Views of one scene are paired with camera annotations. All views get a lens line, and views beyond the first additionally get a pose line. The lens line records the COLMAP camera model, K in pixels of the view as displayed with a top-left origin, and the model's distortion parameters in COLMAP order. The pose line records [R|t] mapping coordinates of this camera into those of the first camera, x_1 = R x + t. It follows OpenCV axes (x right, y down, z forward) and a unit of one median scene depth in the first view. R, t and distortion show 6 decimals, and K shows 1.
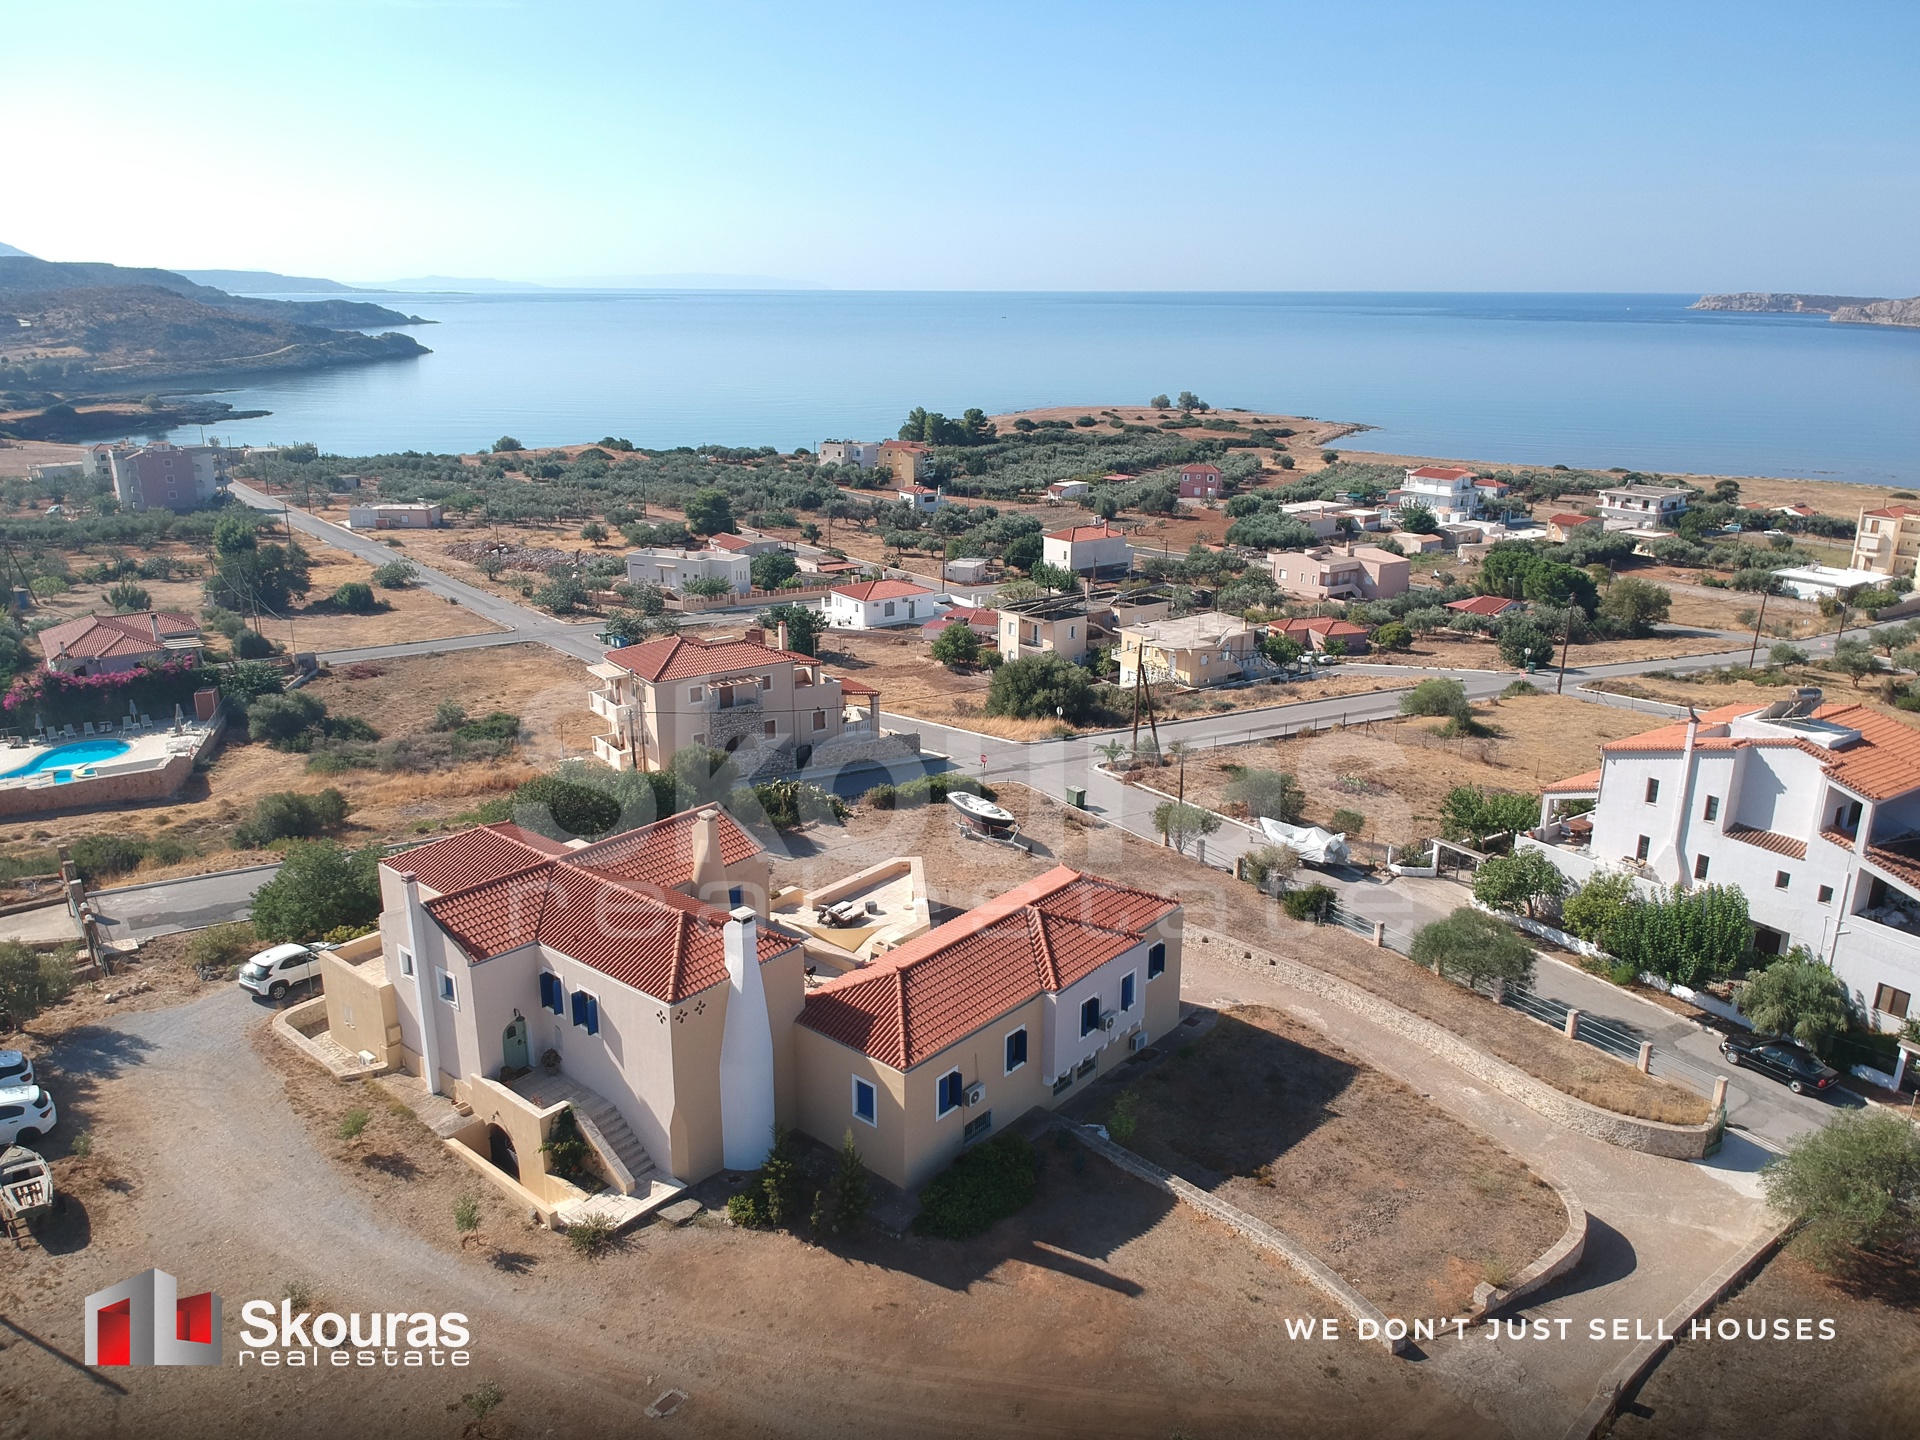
lens RADIAL K [[1394.0, 0, 975.1], [0, 1394.0, 732.8], [0, 0, 1]] dist [0.106230, -0.242765]
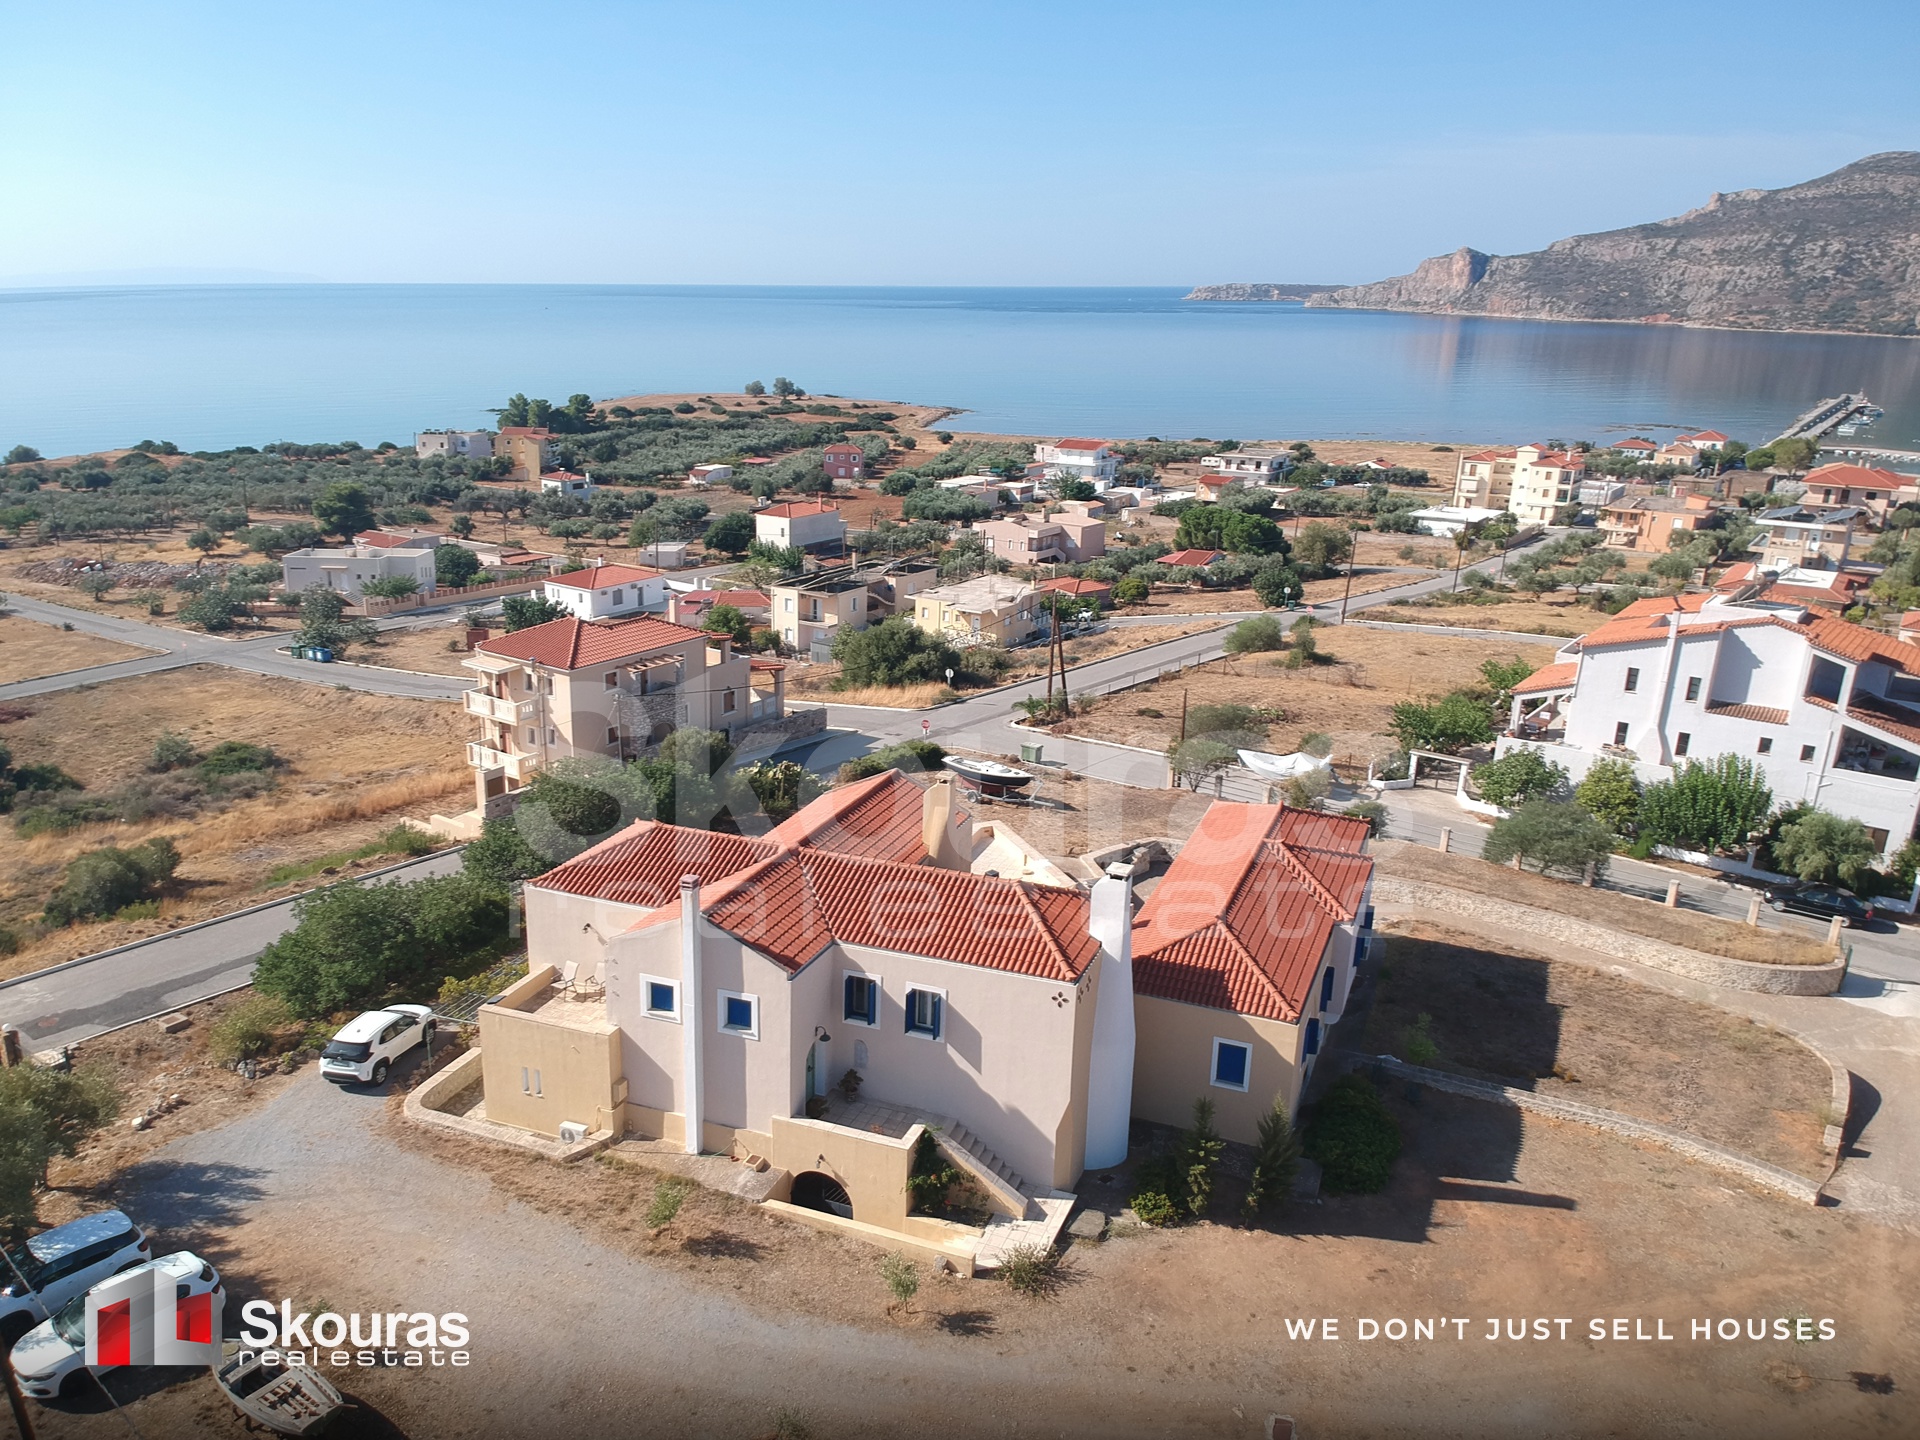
lens RADIAL K [[1389.1, 0, 982.9], [0, 1389.1, 716.2], [0, 0, 1]] dist [0.081345, -0.181554]
pose [[0.943667, -0.094125, 0.317227, -0.159852], [0.096527, 0.995297, 0.008173, 0.005820], [-0.316504, 0.022908, 0.948315, 0.064549]]
